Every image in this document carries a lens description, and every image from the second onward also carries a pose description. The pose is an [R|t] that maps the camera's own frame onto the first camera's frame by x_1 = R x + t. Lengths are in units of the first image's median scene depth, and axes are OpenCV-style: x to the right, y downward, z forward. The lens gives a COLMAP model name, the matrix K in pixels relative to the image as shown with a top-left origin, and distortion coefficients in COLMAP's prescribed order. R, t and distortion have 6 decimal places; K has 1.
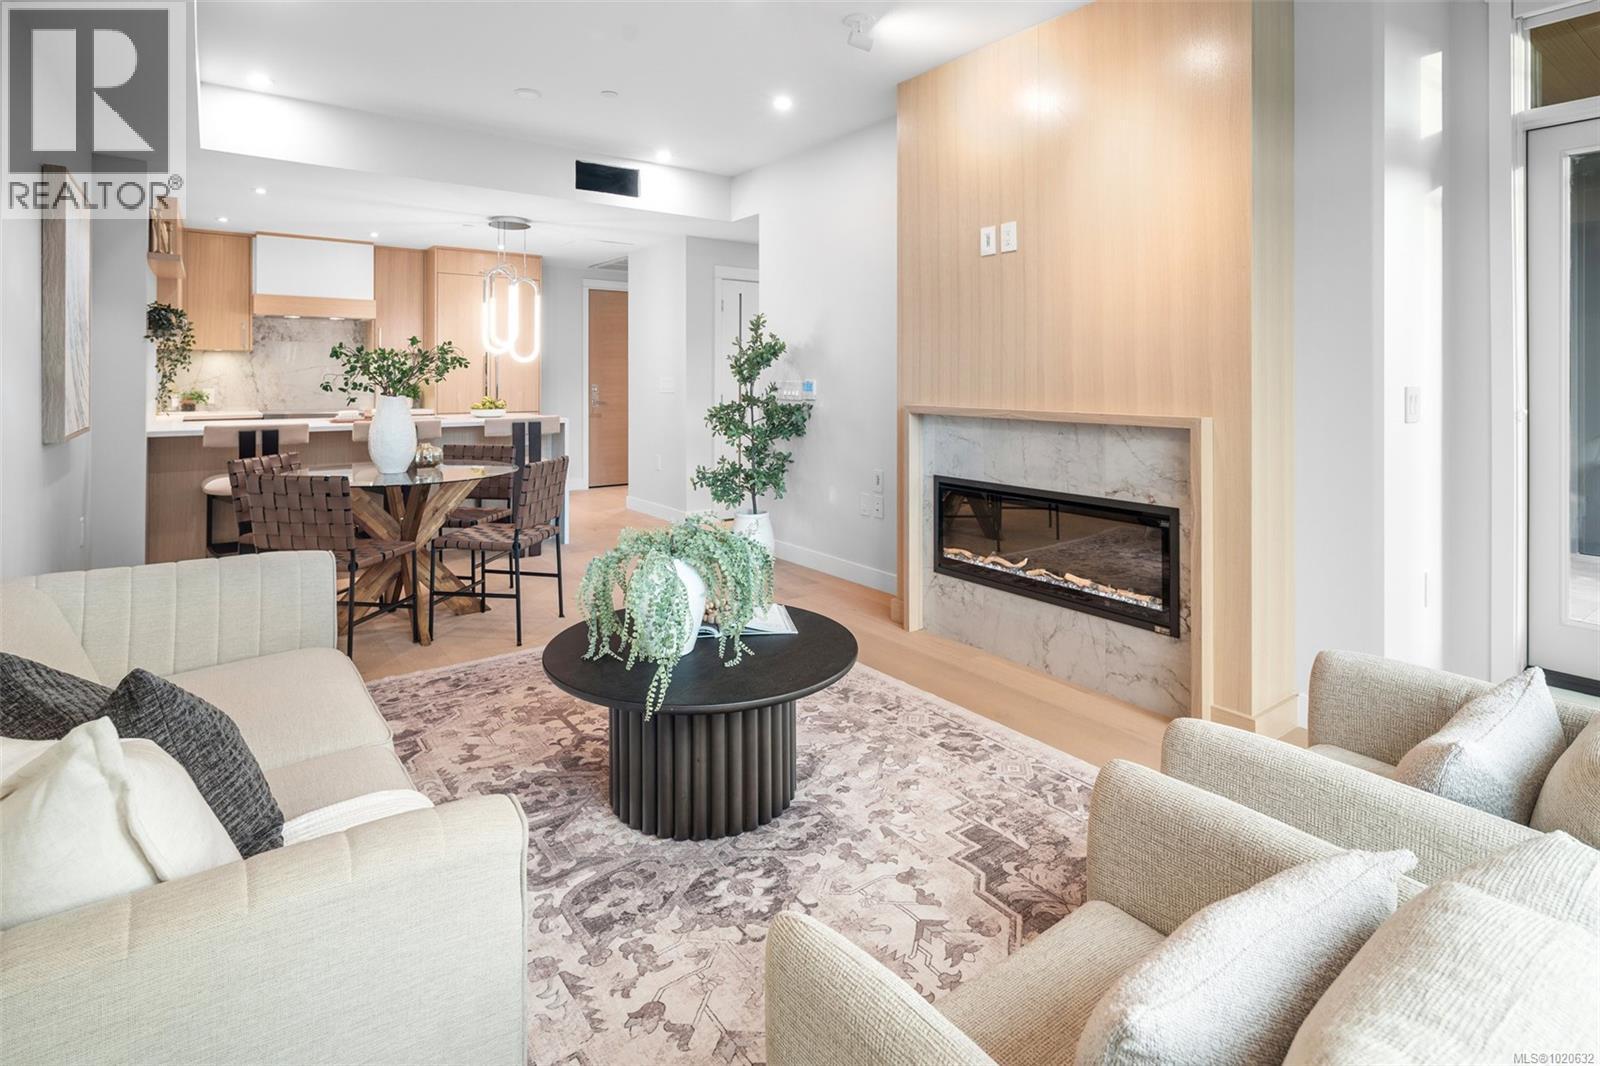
lens RADIAL K [[804.4, 0, 804.1], [0, 804.4, 374.9], [0, 0, 1]] dist [0.003501, -0.001177]
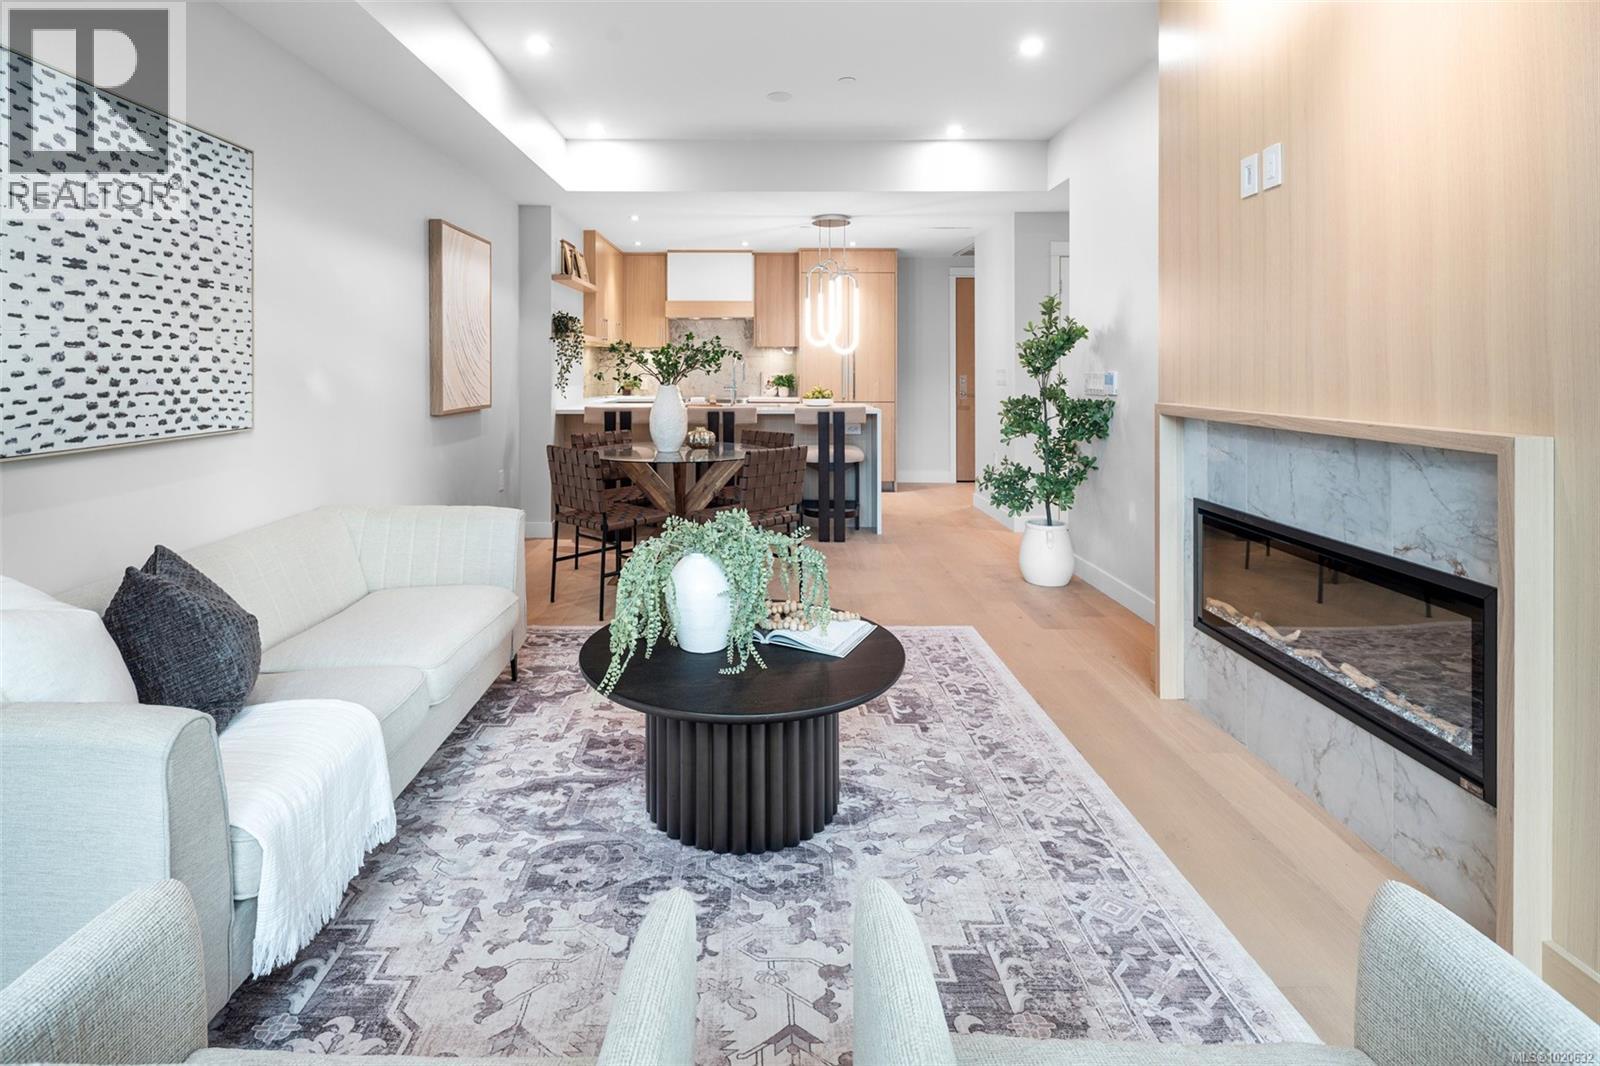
lens RADIAL K [[813.3, 0, 756.5], [0, 813.3, 366.9], [0, 0, 1]] dist [0.002227, -0.002126]
pose [[0.798977, -0.002367, -0.601357, 0.318880], [0.003321, 0.999994, 0.000476, 0.000292], [0.601353, -0.002378, 0.798980, 0.160192]]
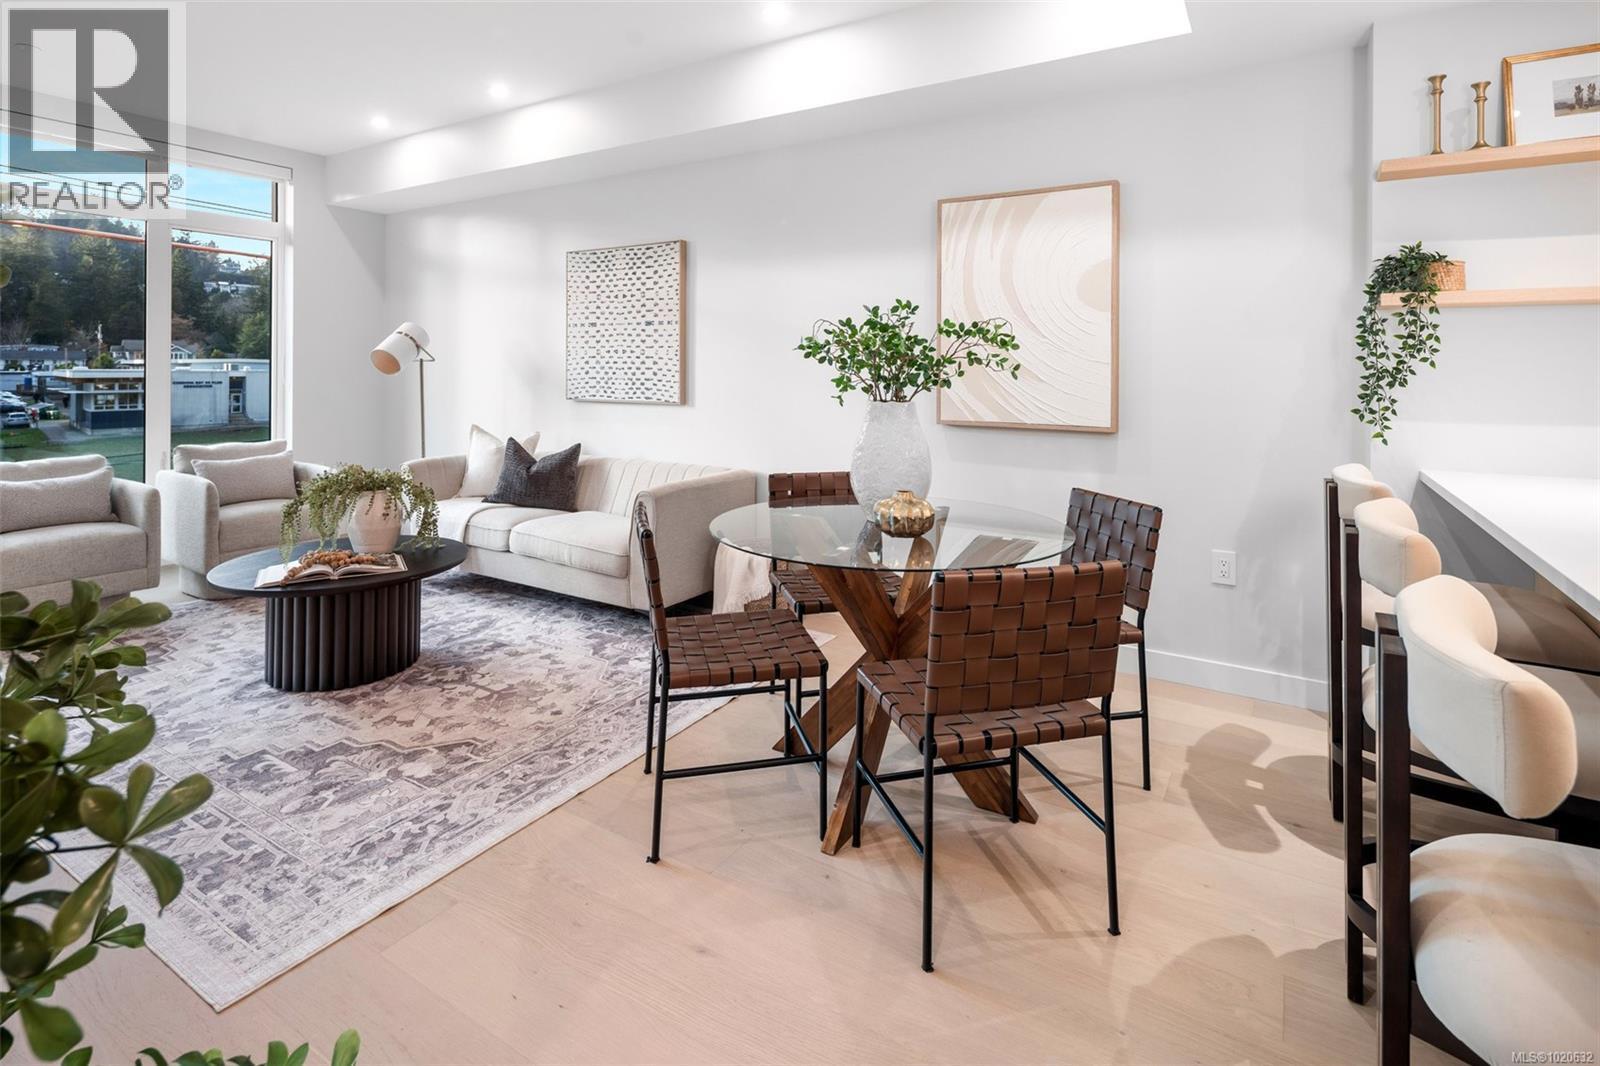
lens RADIAL K [[783.2, 0, 787.1], [0, 783.2, 364.1], [0, 0, 1]] dist [0.004008, -0.006360]
pose [[-0.935630, -0.009503, -0.352855, -0.236449], [-0.007693, 0.999949, -0.006530, 0.001044], [0.352899, -0.003395, -0.935655, 1.705844]]
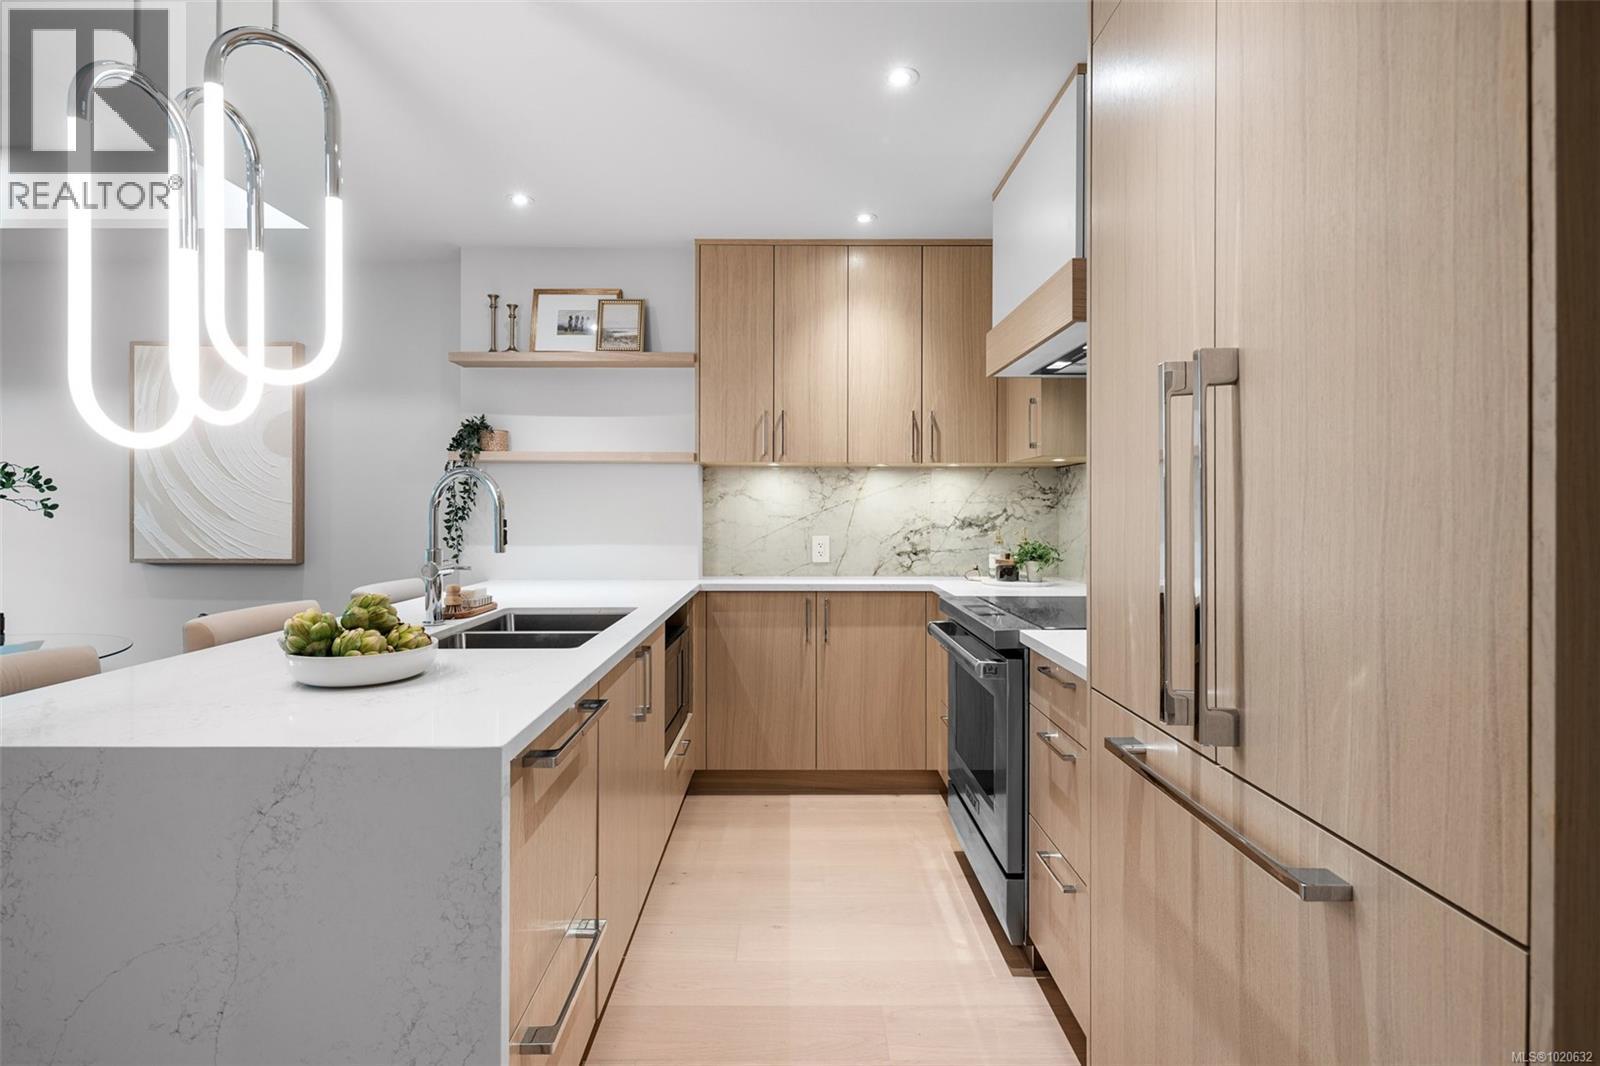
lens RADIAL K [[779.7, 0, 797.4], [0, 779.7, 508.5], [0, 0, 1]] dist [0.000950, -0.001350]
pose [[-0.598279, -0.003232, -0.801281, -0.480241], [-0.002305, 0.999995, -0.002312, -0.000386], [0.801284, 0.000463, -0.598284, 2.138786]]
